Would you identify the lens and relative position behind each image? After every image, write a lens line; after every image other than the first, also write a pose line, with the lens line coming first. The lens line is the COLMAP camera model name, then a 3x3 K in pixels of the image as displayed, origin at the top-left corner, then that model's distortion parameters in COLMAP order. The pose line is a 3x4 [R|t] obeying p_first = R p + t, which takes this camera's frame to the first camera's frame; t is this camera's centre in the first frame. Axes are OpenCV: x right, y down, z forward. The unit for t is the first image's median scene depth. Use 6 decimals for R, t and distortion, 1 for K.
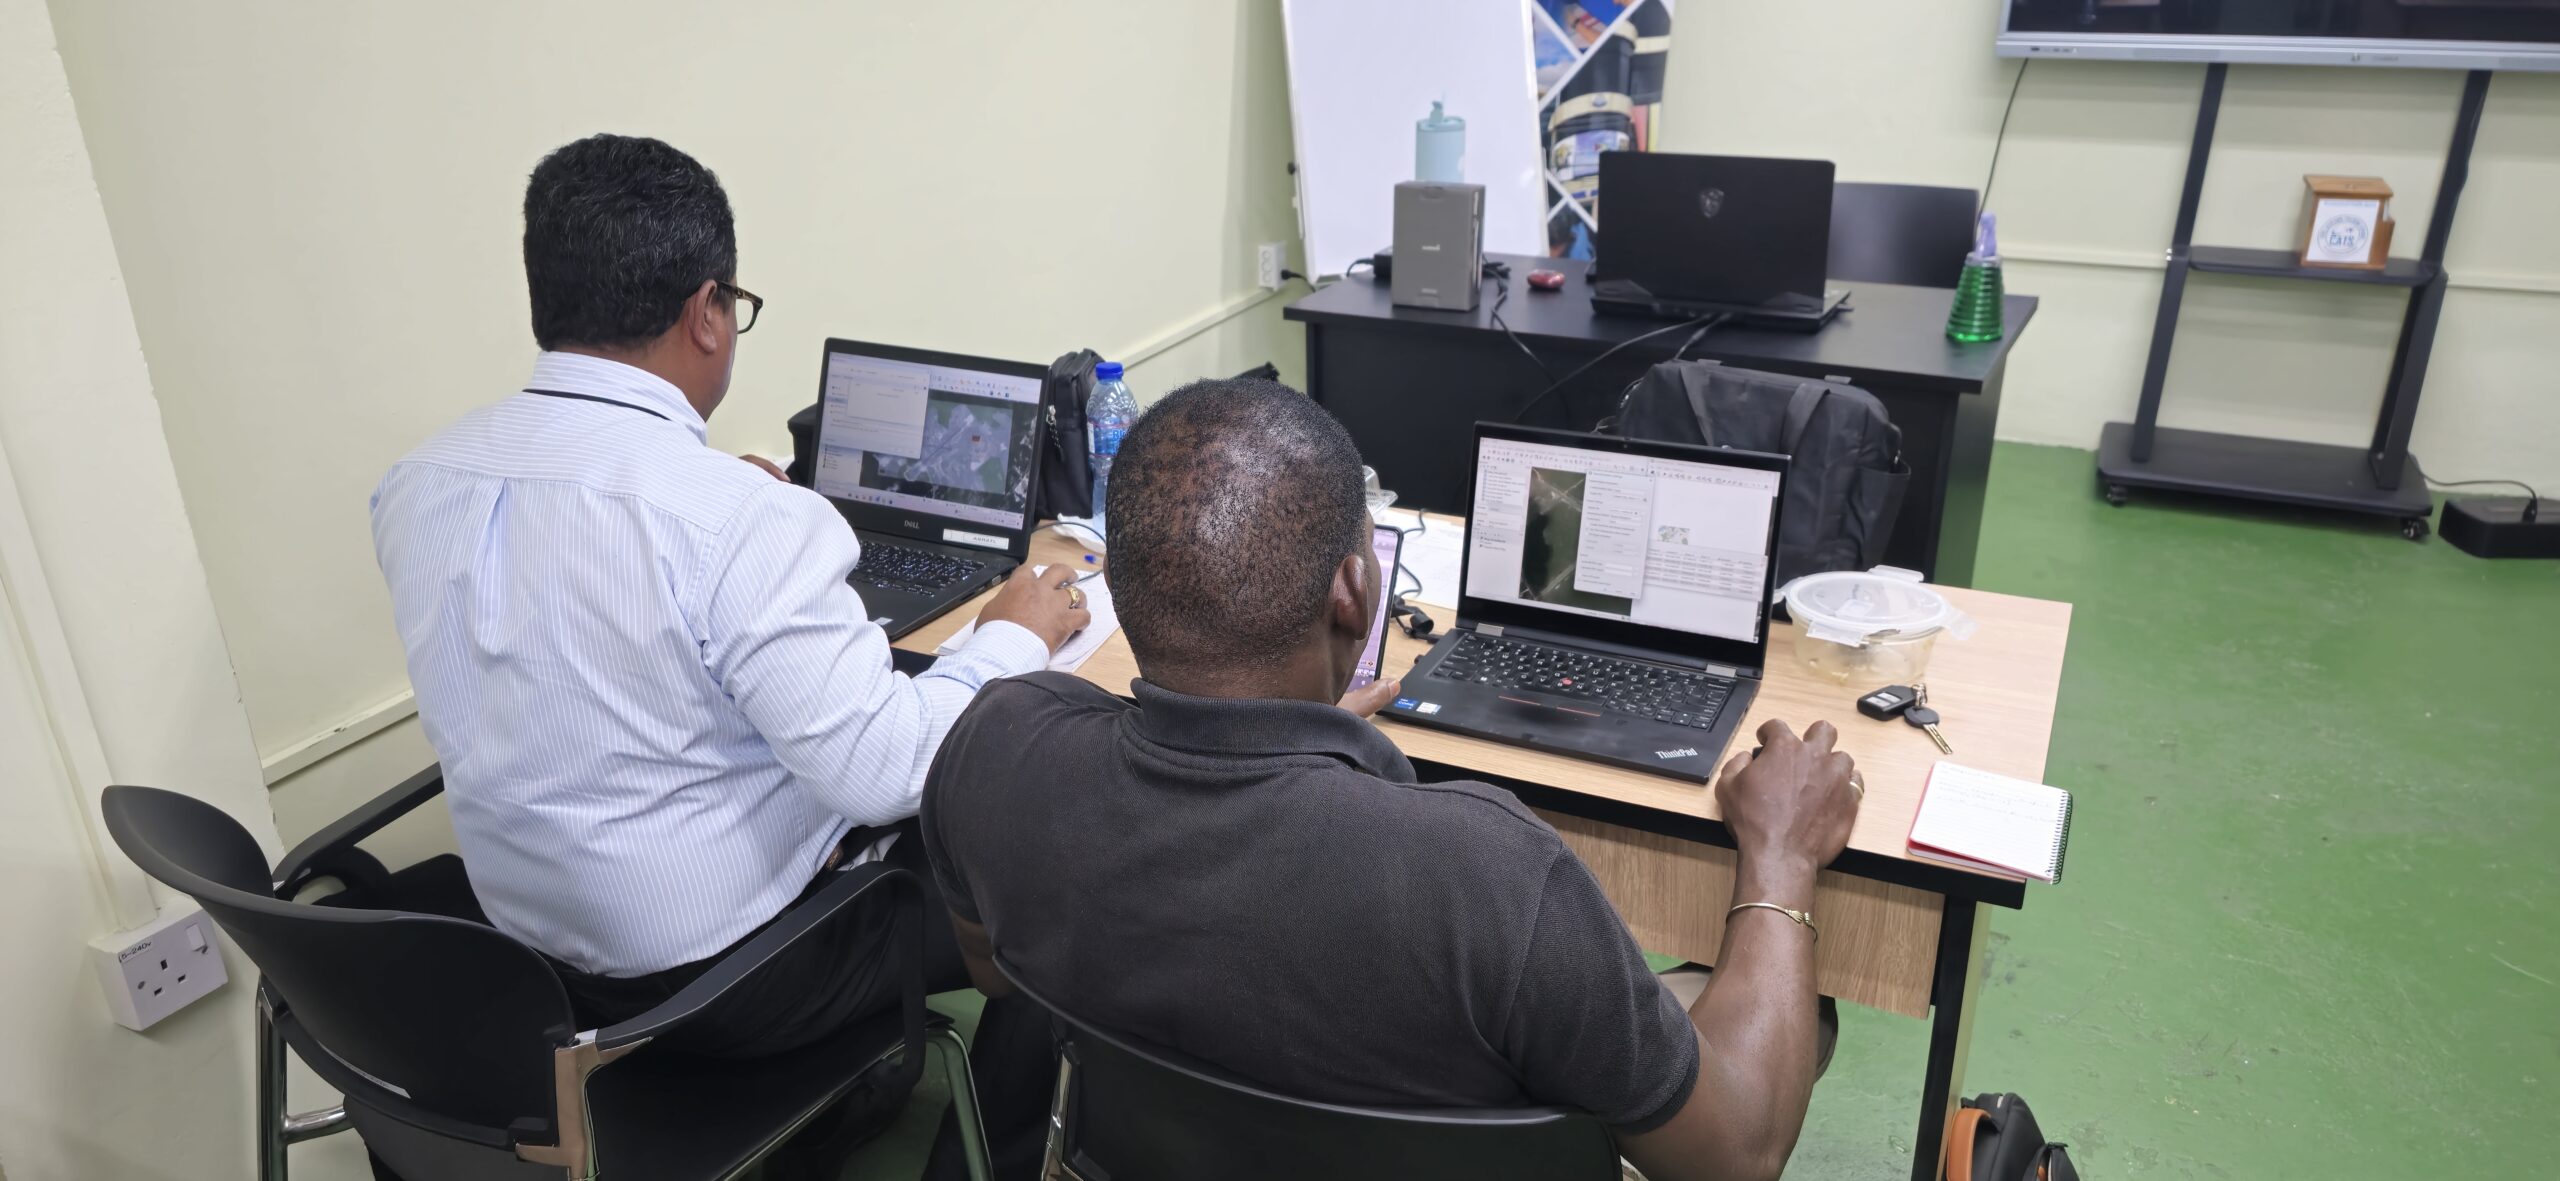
lens RADIAL K [[1715.3, 0, 1276.9], [0, 1715.3, 573.3], [0, 0, 1]] dist [0.029265, -0.016051]
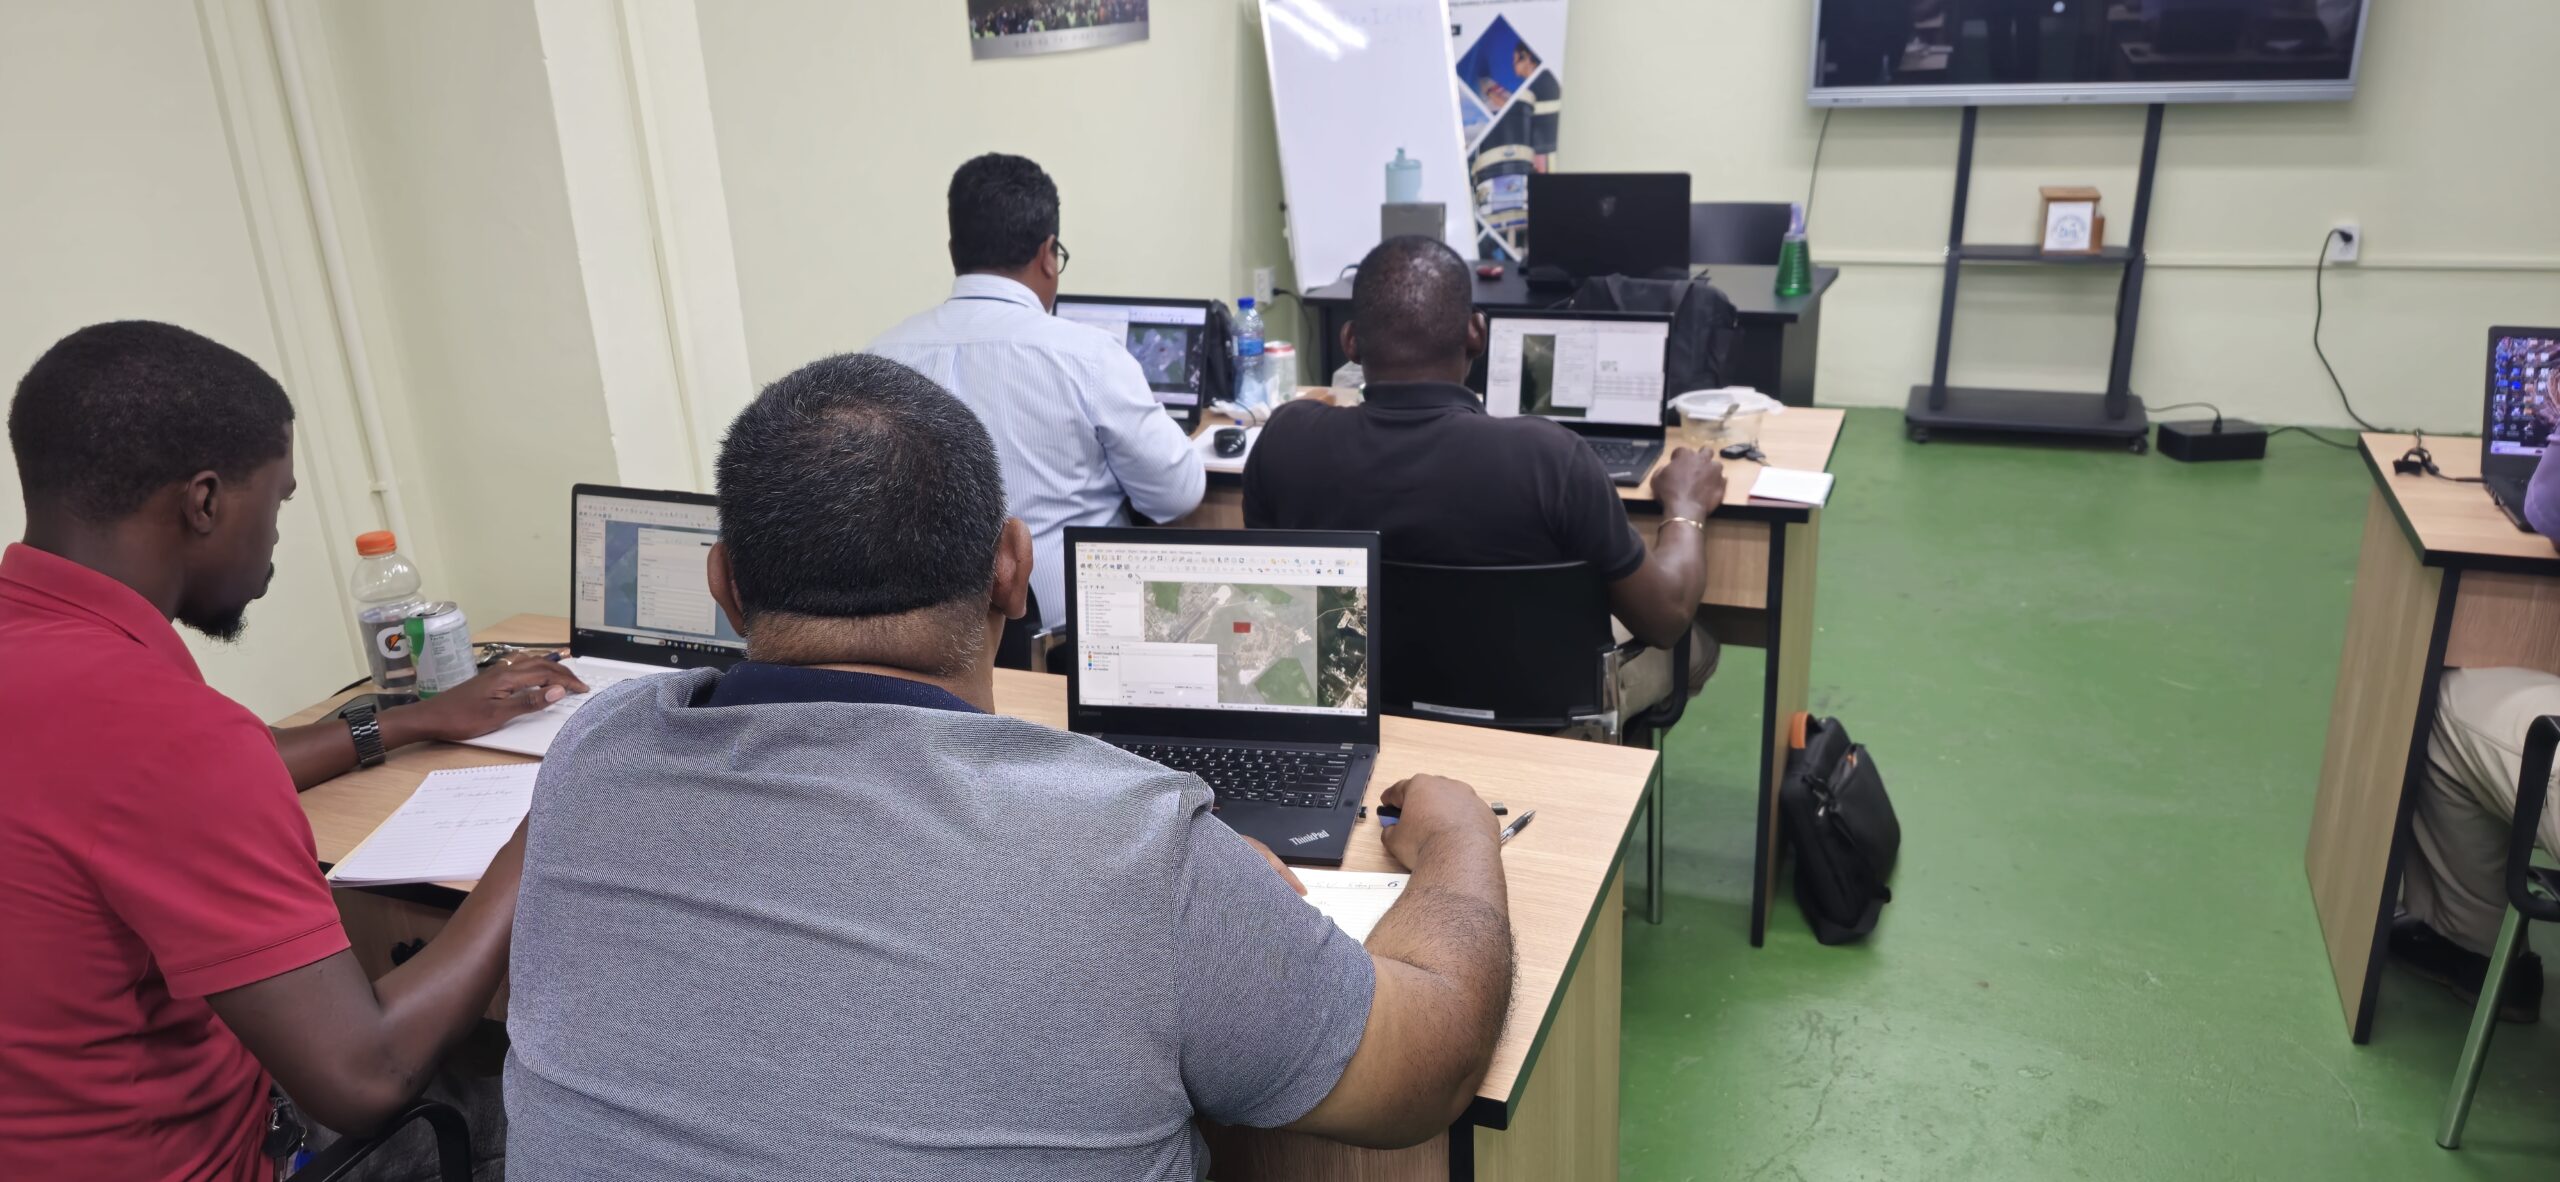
lens RADIAL K [[1715.3, 0, 1258.6], [0, 1715.3, 576.3], [0, 0, 1]] dist [0.029265, -0.016051]
pose [[0.997532, -0.046360, 0.052732, -0.127201], [0.048923, 0.997629, -0.048407, 0.147707], [-0.050363, 0.050867, 0.997435, -0.397342]]
